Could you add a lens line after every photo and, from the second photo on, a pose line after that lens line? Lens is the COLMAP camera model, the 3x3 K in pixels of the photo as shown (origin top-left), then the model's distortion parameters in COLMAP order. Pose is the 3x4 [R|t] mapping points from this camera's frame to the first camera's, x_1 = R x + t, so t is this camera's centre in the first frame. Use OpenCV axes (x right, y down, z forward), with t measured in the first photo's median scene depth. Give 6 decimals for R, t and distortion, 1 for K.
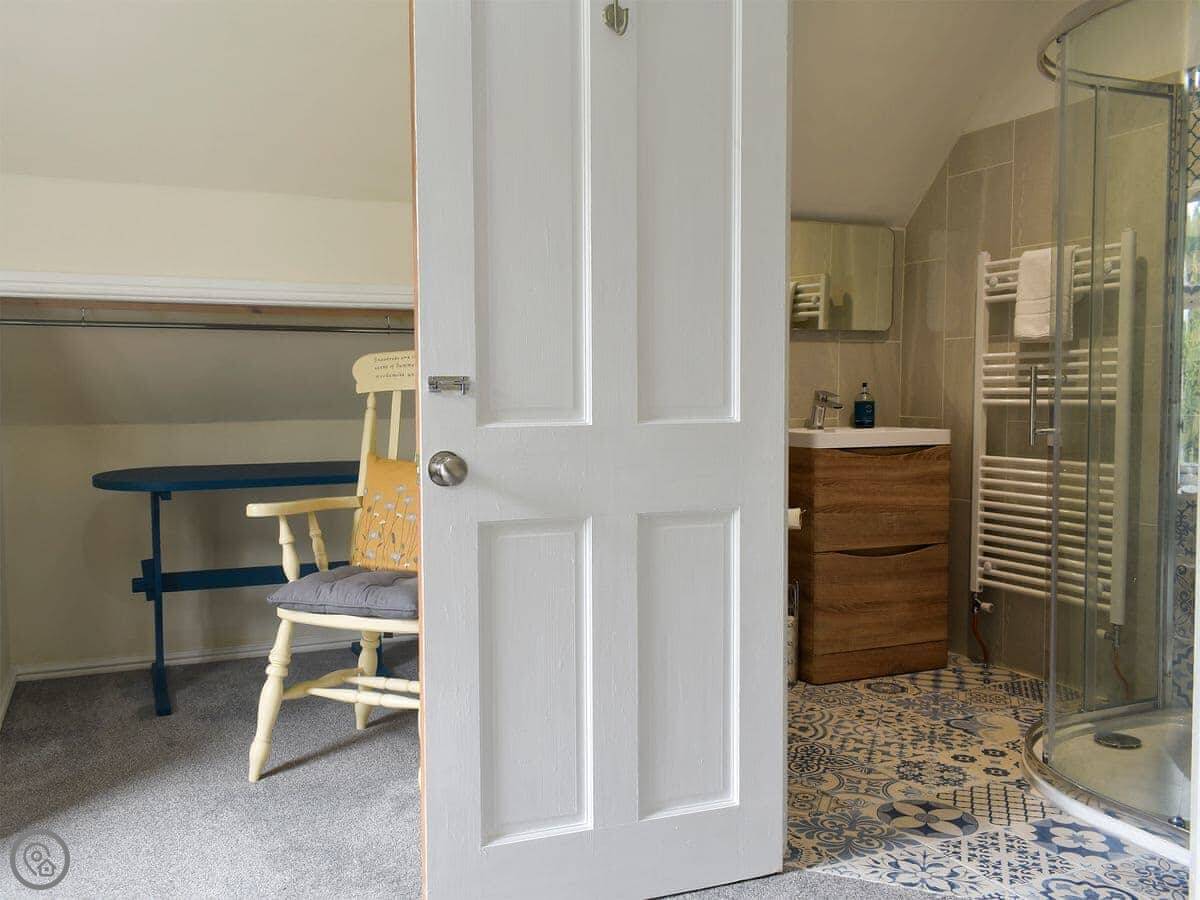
lens RADIAL K [[1003.5, 0, 541.1], [0, 1003.5, 447.5], [0, 0, 1]] dist [-0.006617, 0.001635]
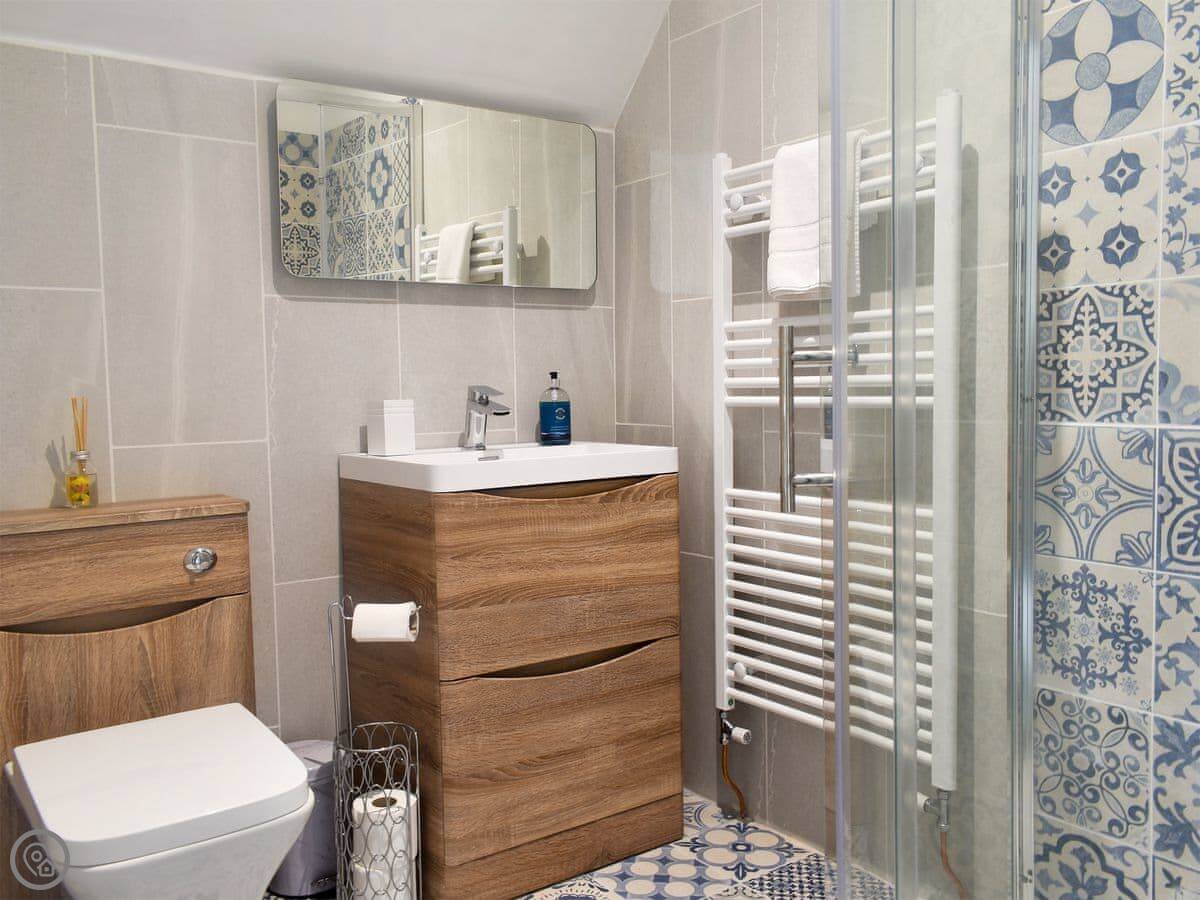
lens RADIAL K [[1059.0, 0, 595.9], [0, 1059.0, 451.2], [0, 0, 1]] dist [-0.007332, -0.005293]
pose [[0.967500, -0.027910, 0.251325, 0.203701], [0.026212, 0.999605, 0.010102, -0.023901], [-0.251508, -0.003186, 0.967850, 0.401022]]
